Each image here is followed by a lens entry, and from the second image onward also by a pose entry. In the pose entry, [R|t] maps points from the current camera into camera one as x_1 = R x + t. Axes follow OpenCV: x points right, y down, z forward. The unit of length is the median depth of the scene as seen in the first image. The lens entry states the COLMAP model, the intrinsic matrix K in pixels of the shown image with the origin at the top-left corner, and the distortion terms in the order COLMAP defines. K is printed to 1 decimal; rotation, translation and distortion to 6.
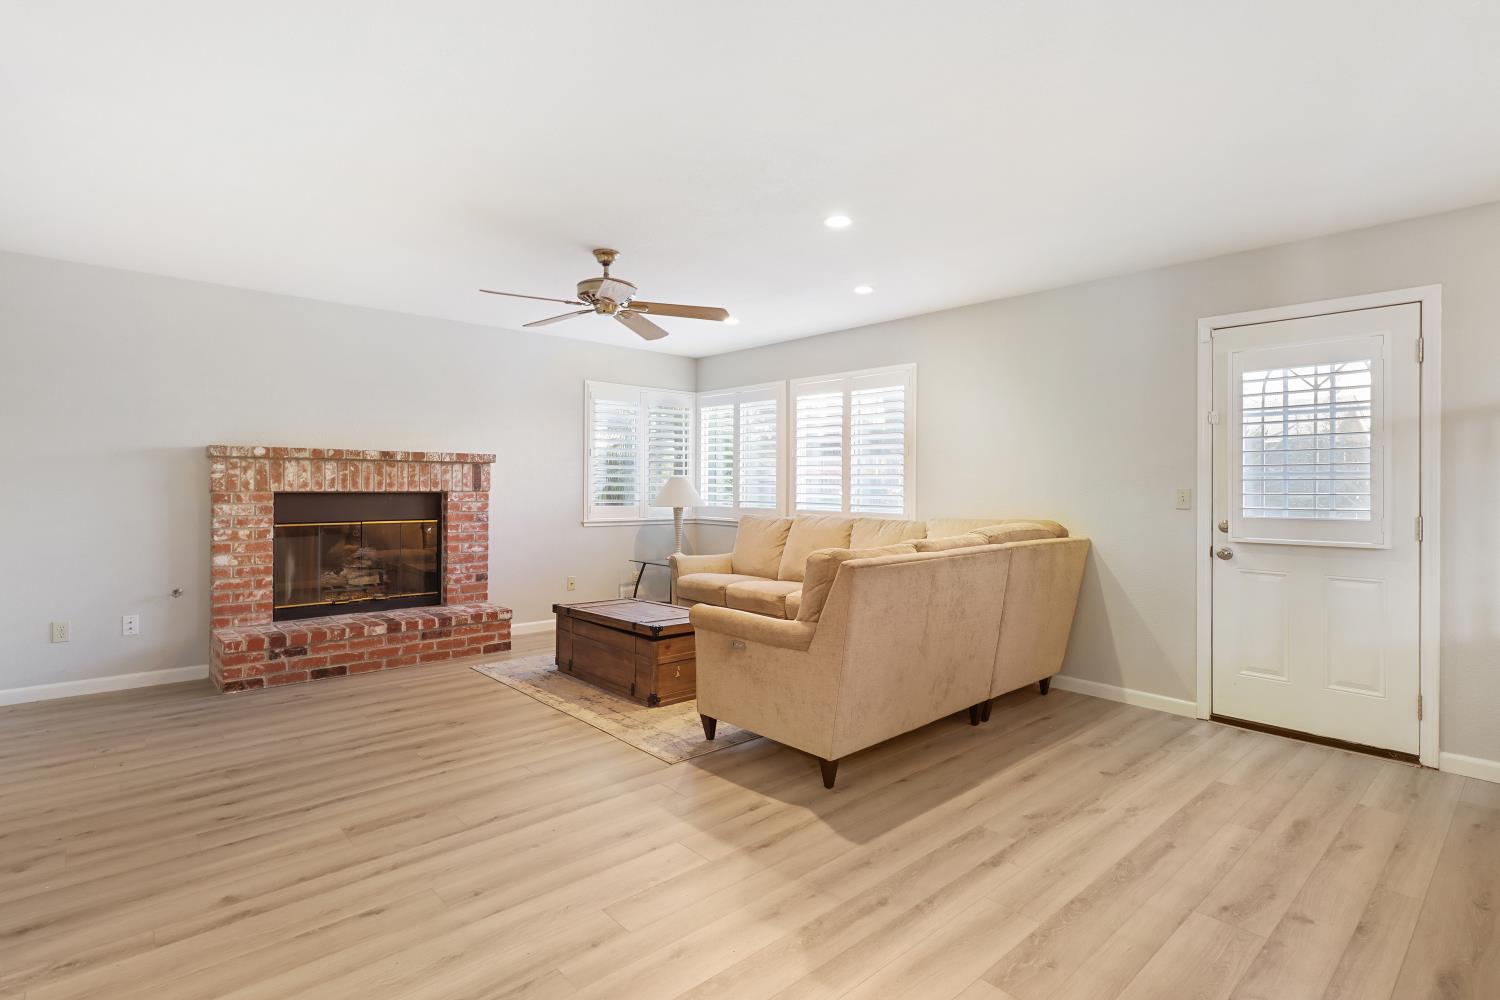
lens RADIAL K [[738.2, 0, 745.7], [0, 738.2, 486.1], [0, 0, 1]] dist [0.000861, -0.000034]
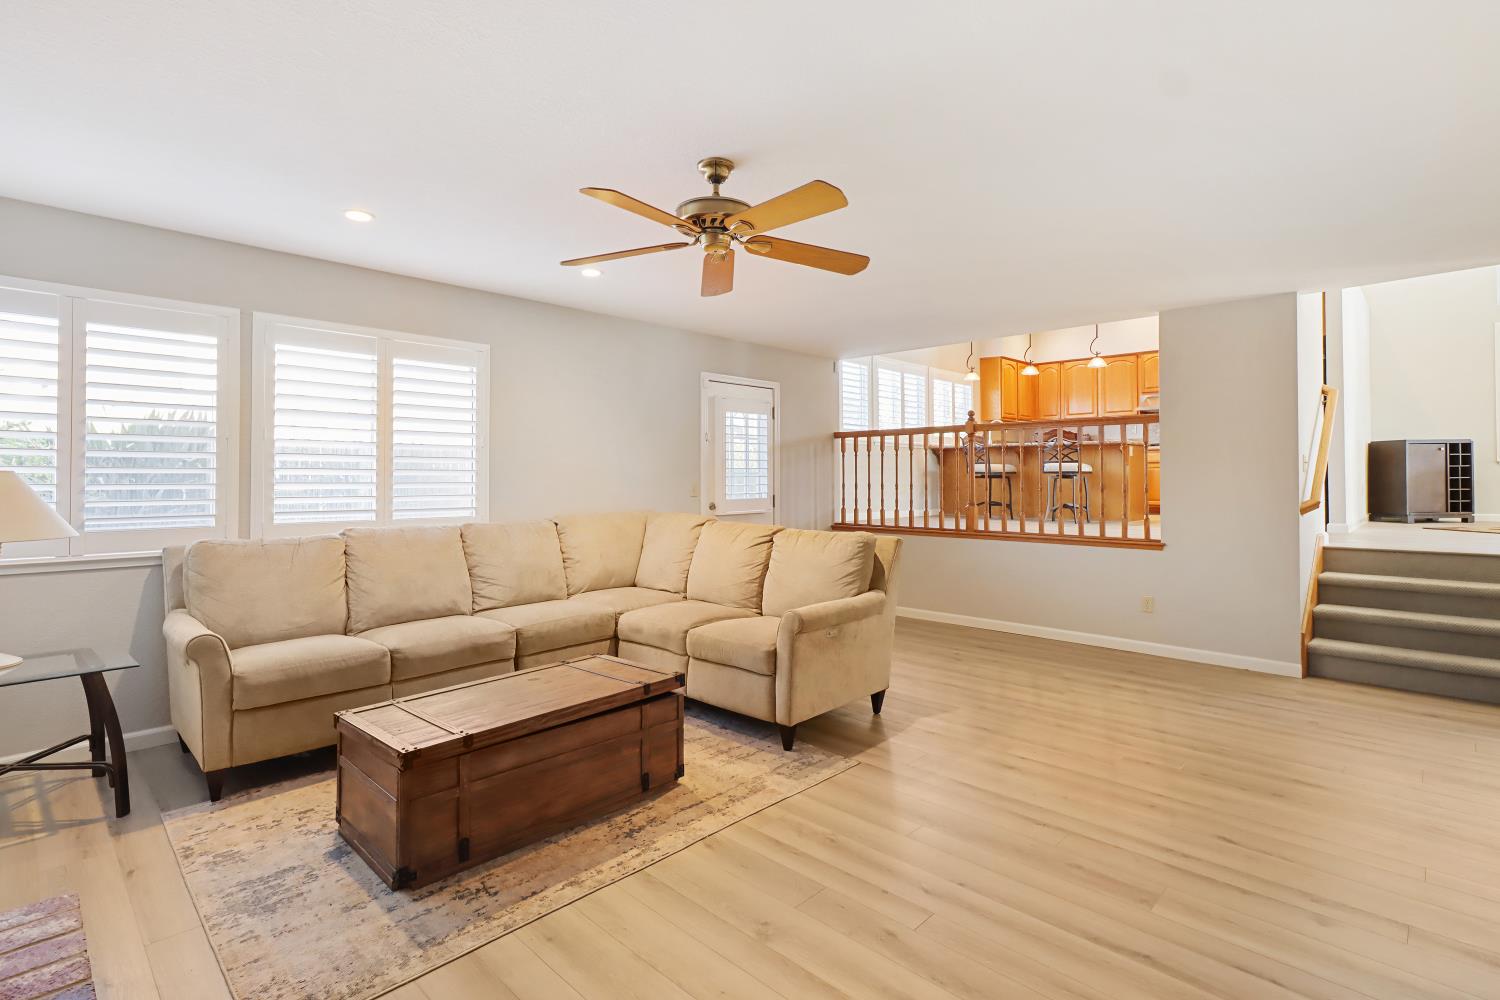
lens RADIAL K [[719.4, 0, 746.3], [0, 719.4, 481.0], [0, 0, 1]] dist [0.012873, -0.017916]
pose [[-0.062665, -0.008020, 0.998002, -0.887929], [0.005156, 0.999952, 0.008359, -0.012262], [-0.998021, 0.005670, -0.062621, 1.013093]]
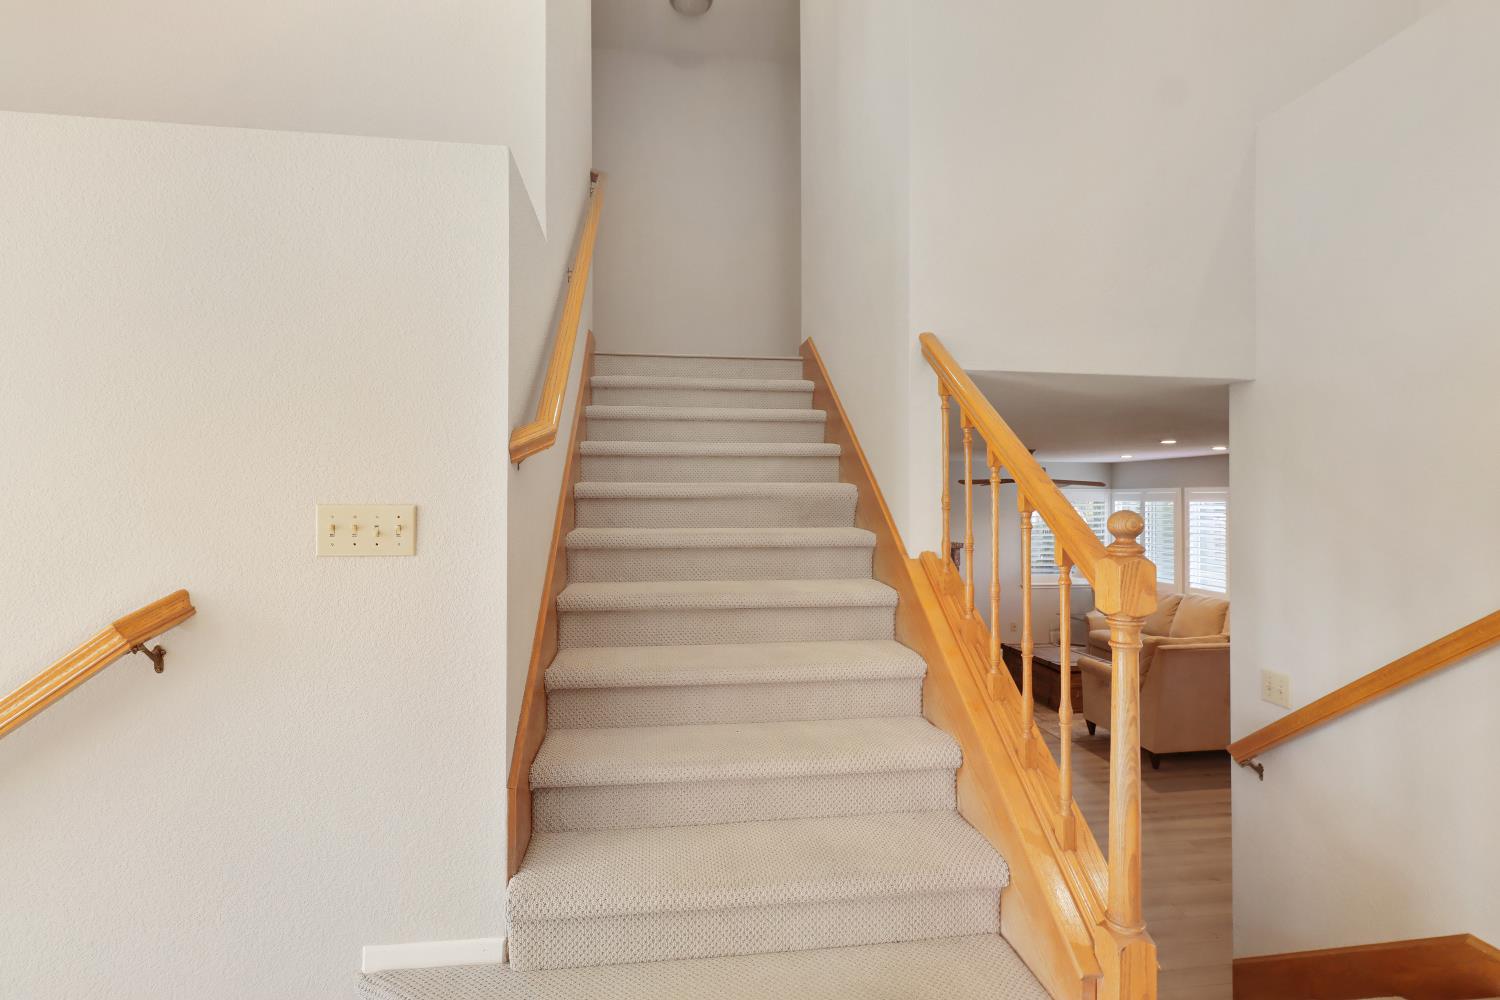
lens RADIAL K [[719.4, 0, 746.3], [0, 719.4, 481.0], [0, 0, 1]] dist [0.012873, -0.017916]
pose [[0.824035, -0.013815, -0.566371, 0.234506], [0.000615, 0.999724, -0.023490, -0.204504], [0.566539, 0.019009, 0.823816, -0.823177]]
